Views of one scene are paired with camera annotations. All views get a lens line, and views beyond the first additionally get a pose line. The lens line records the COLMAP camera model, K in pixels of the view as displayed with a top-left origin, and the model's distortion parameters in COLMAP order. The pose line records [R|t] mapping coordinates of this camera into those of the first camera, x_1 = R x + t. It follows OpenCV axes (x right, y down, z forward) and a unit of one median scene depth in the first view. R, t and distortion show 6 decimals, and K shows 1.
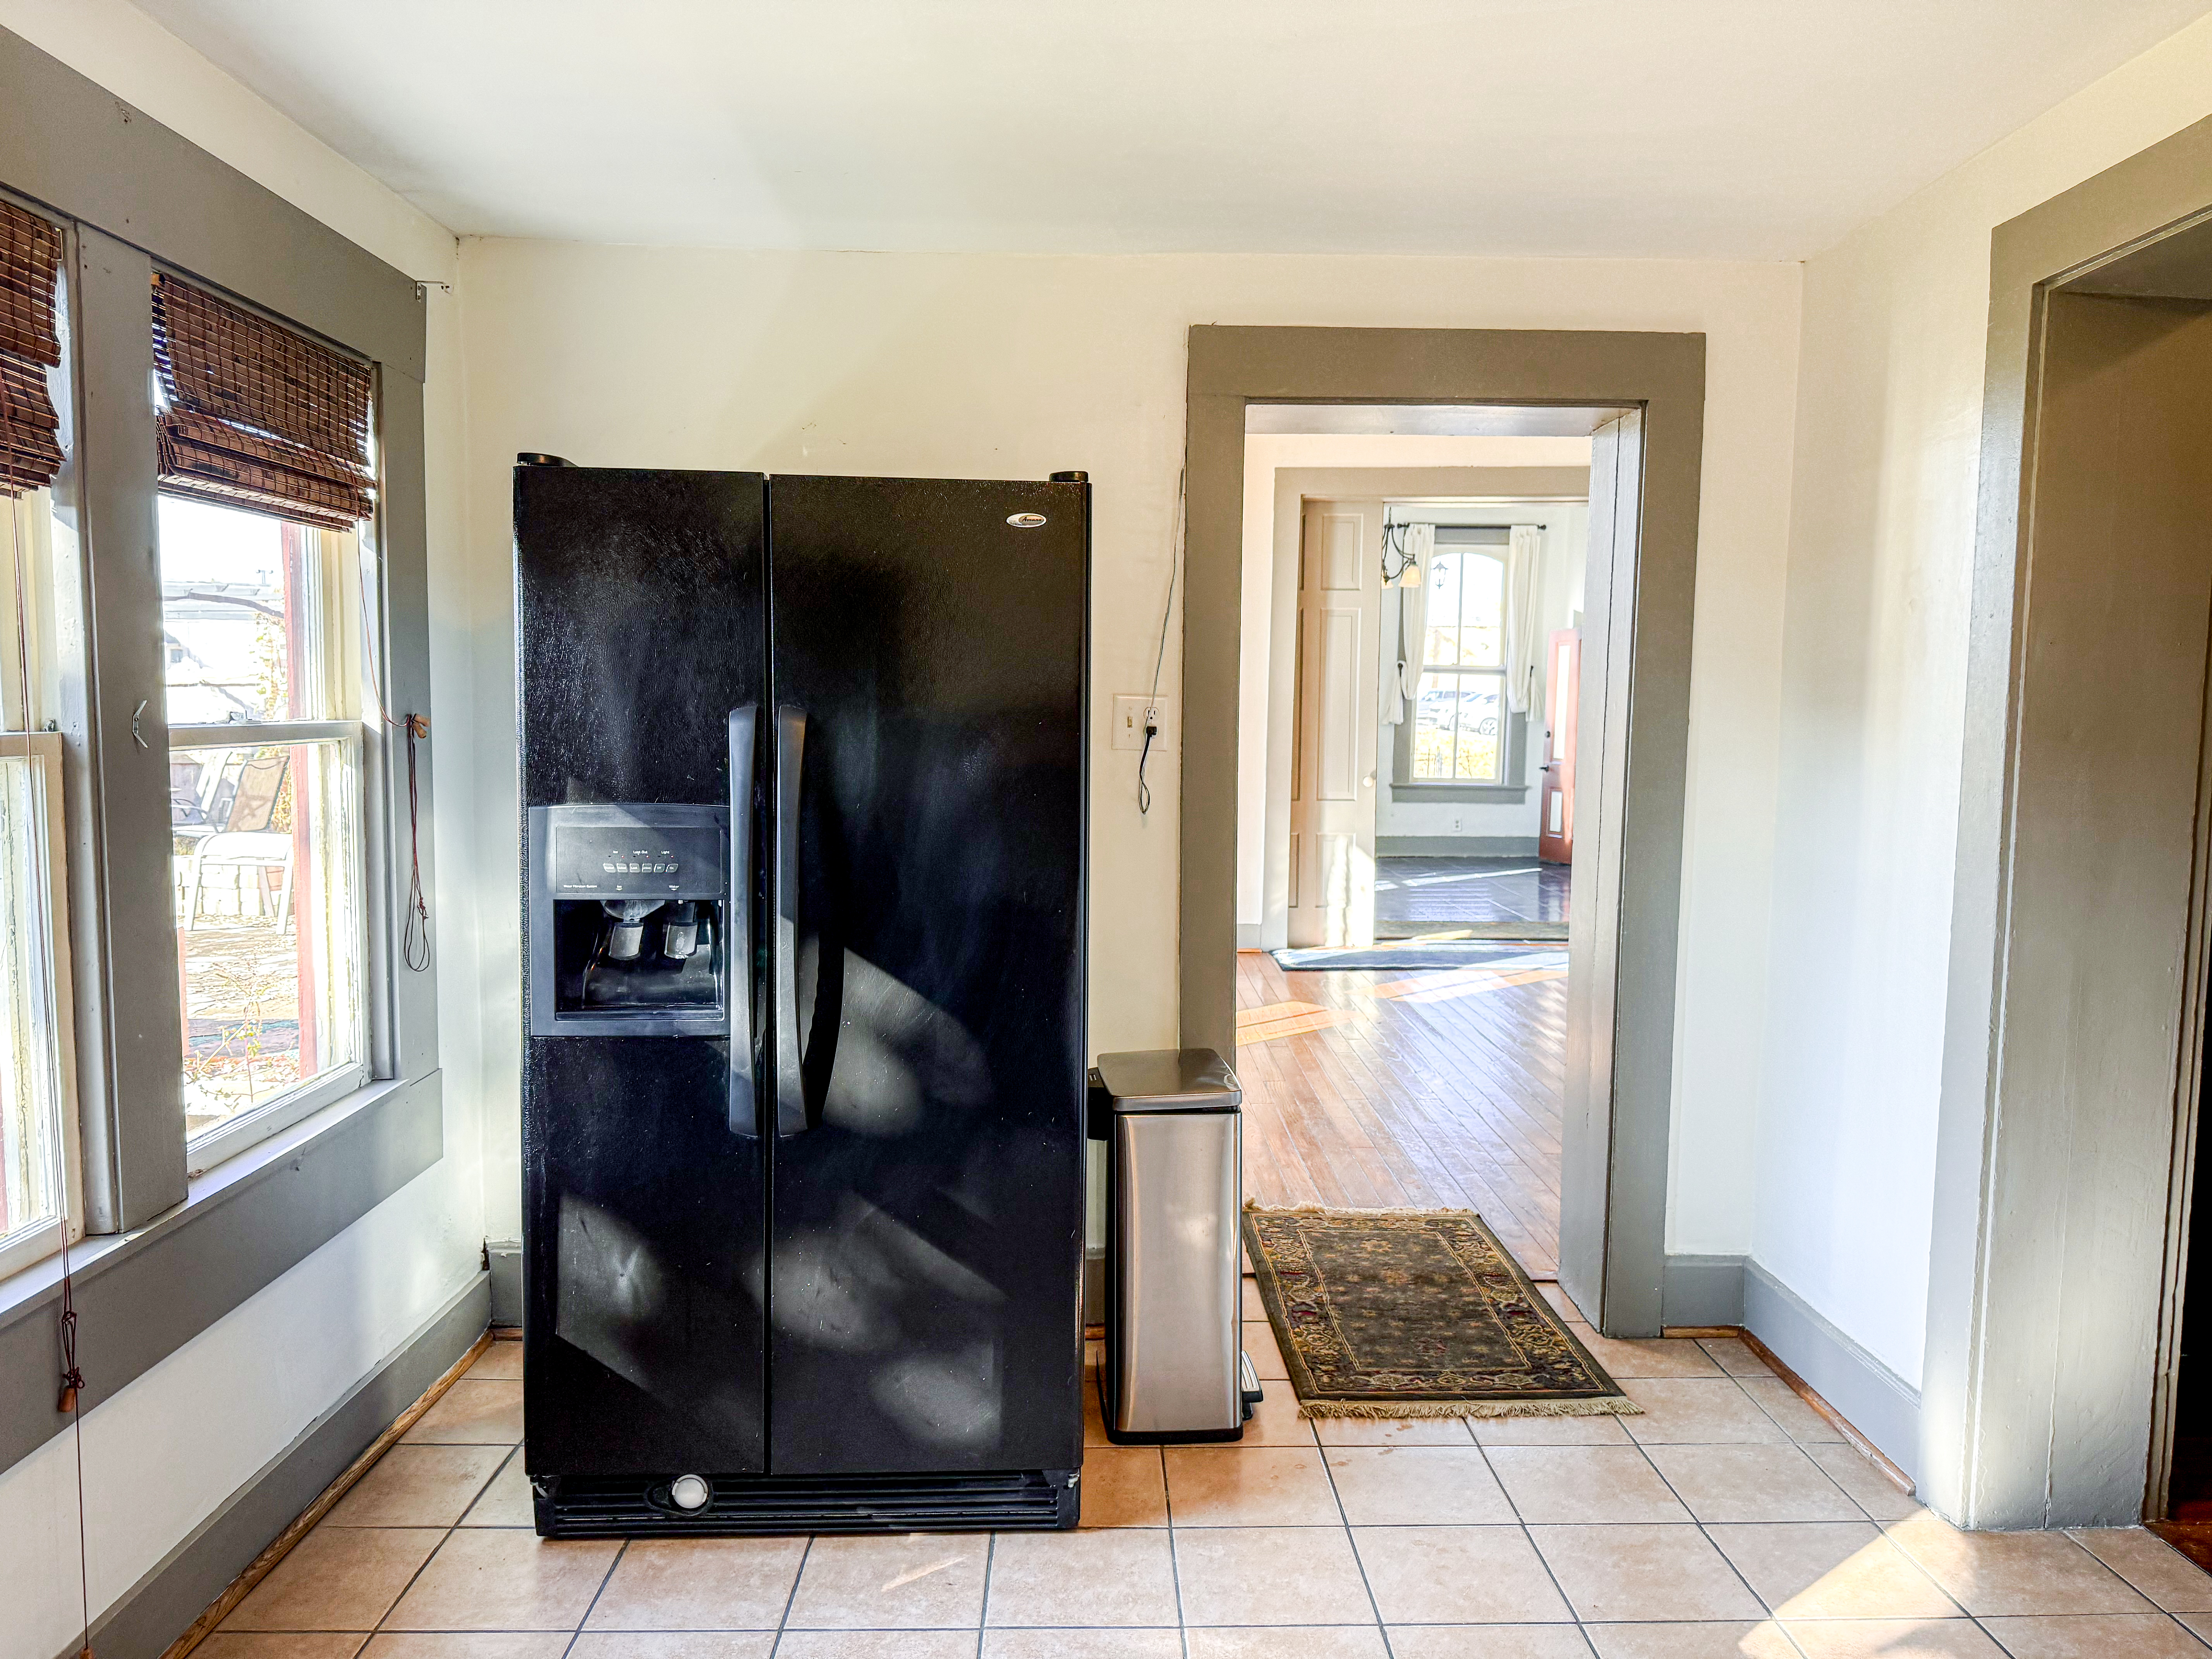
lens RADIAL K [[1558.6, 0, 1106.0], [0, 1558.6, 829.5], [0, 0, 1]] dist [0.150435, -0.237544]
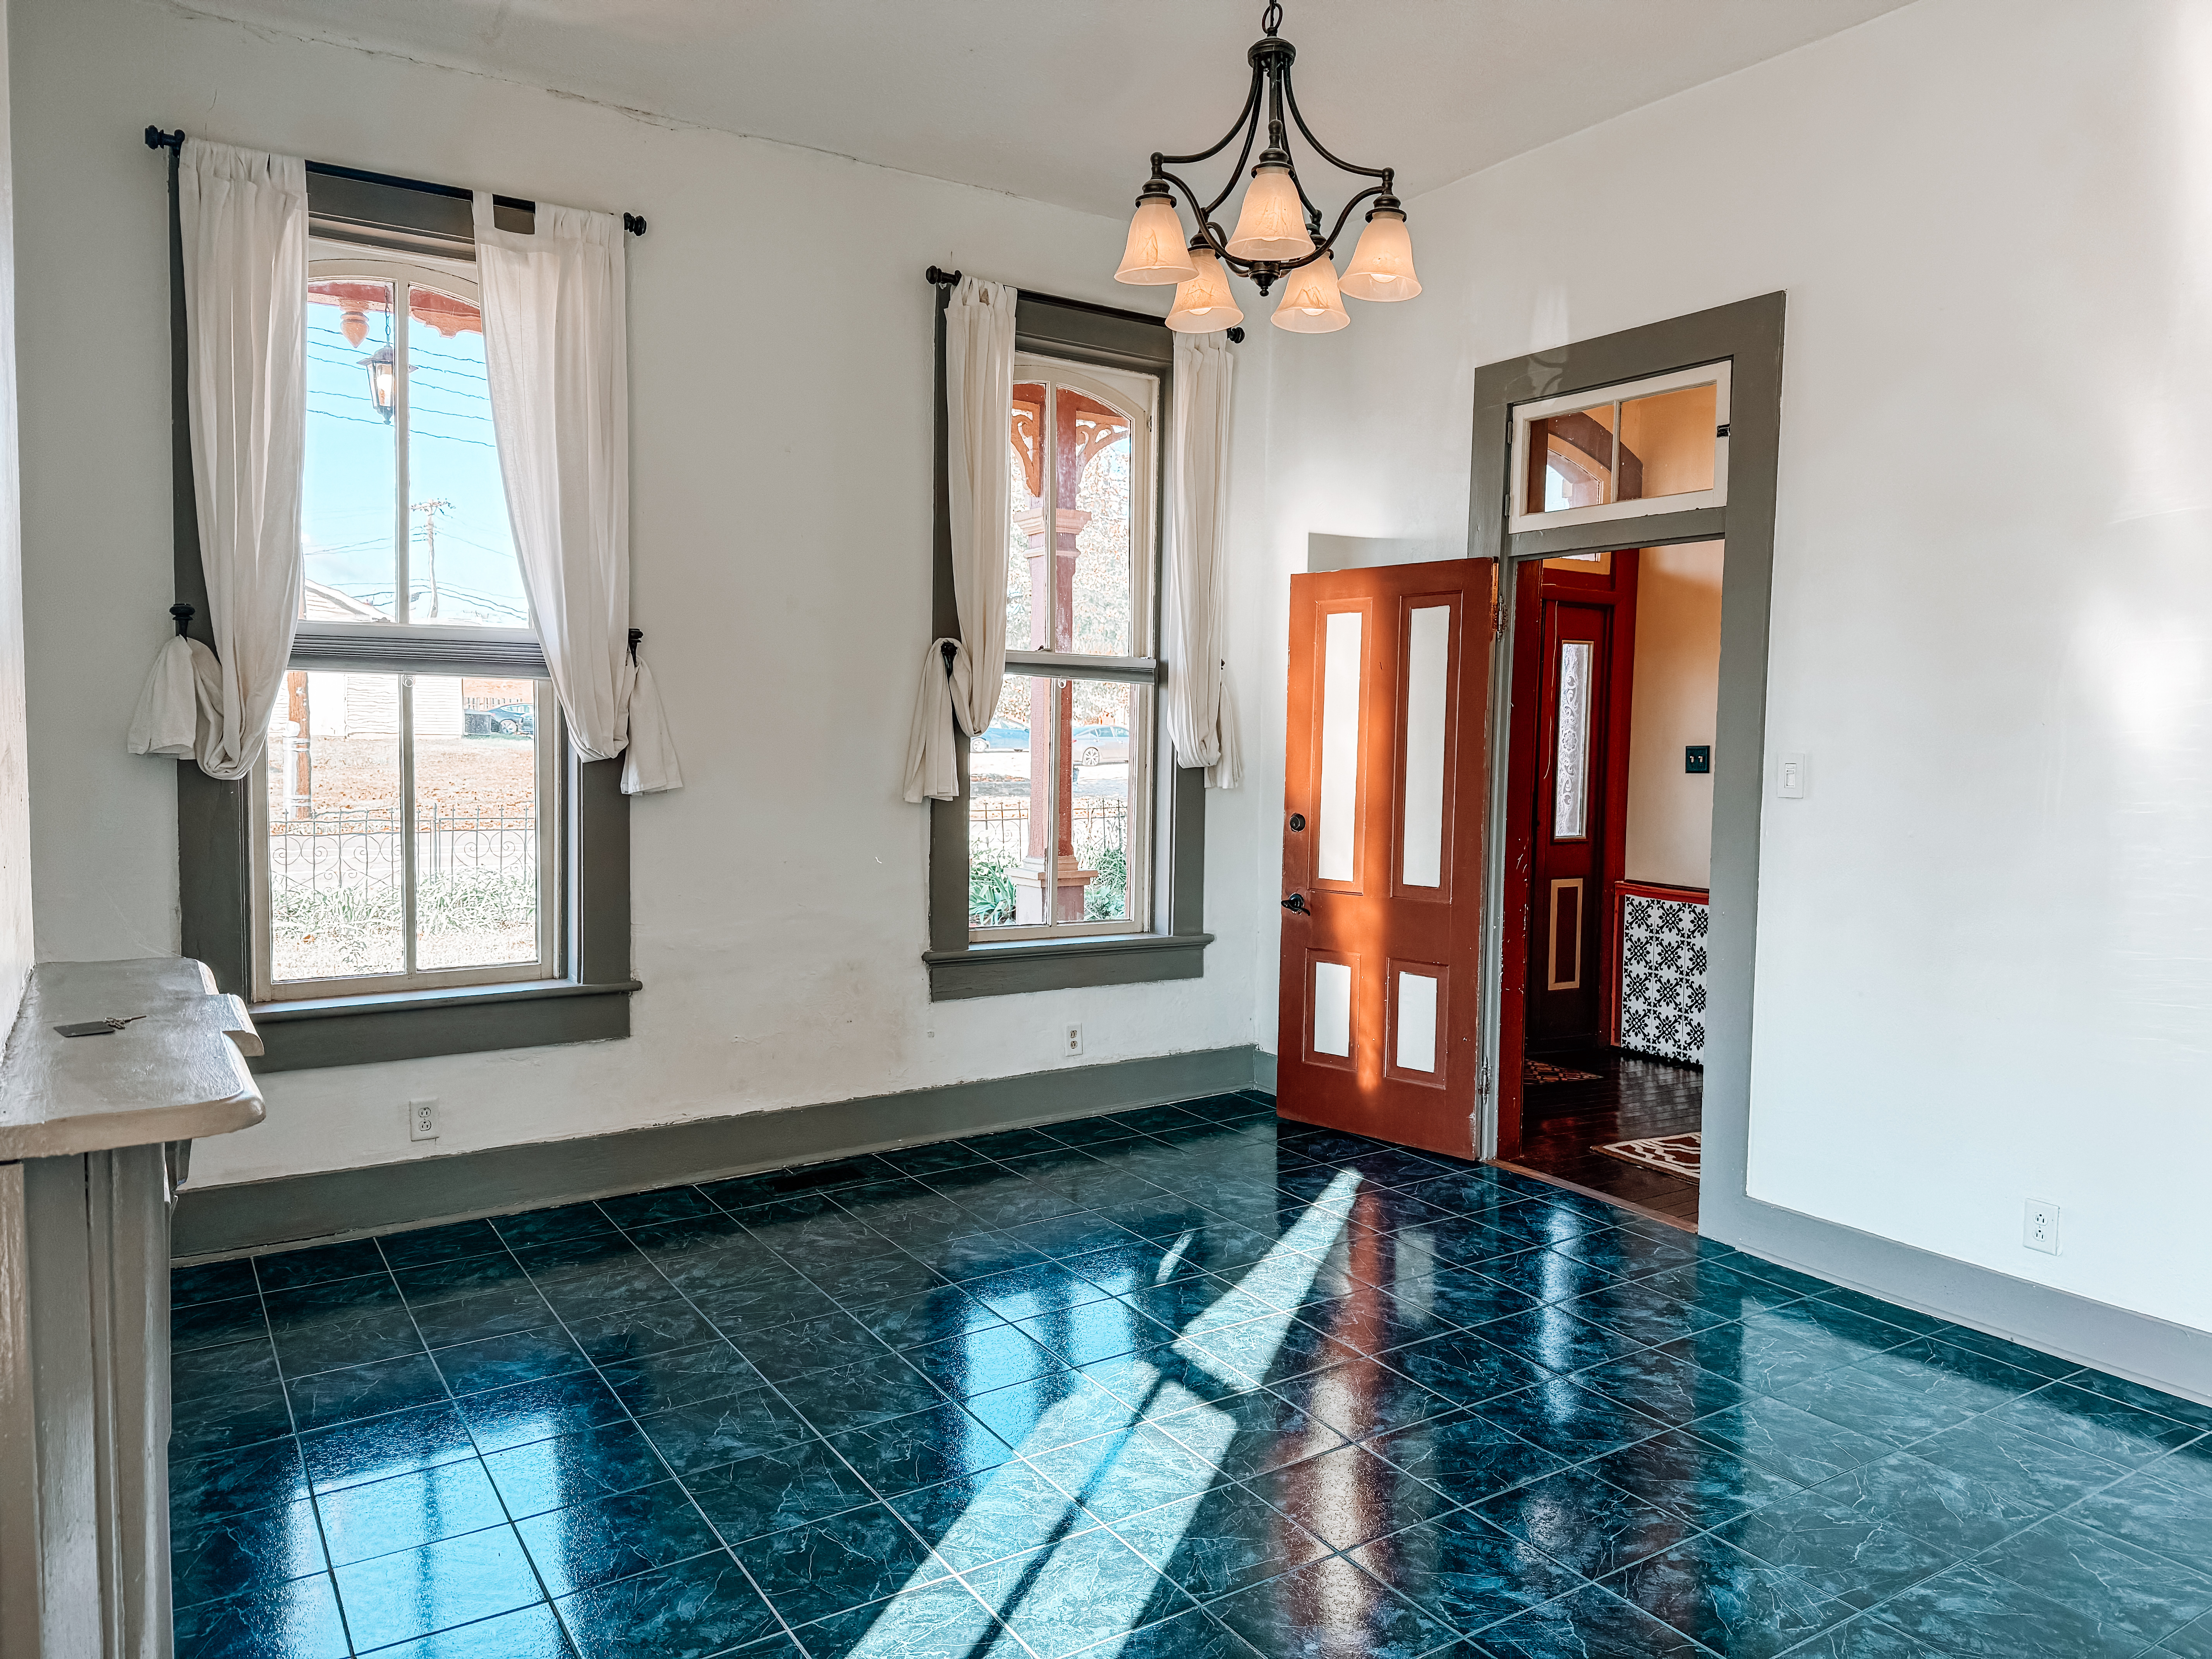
lens RADIAL K [[1558.6, 0, 1106.0], [0, 1558.6, 829.5], [0, 0, 1]] dist [0.150435, -0.237544]
pose [[0.853916, -0.035799, 0.519178, 0.020293], [0.039029, 0.999227, 0.004706, -0.060254], [-0.518945, 0.016245, 0.854653, 0.647839]]
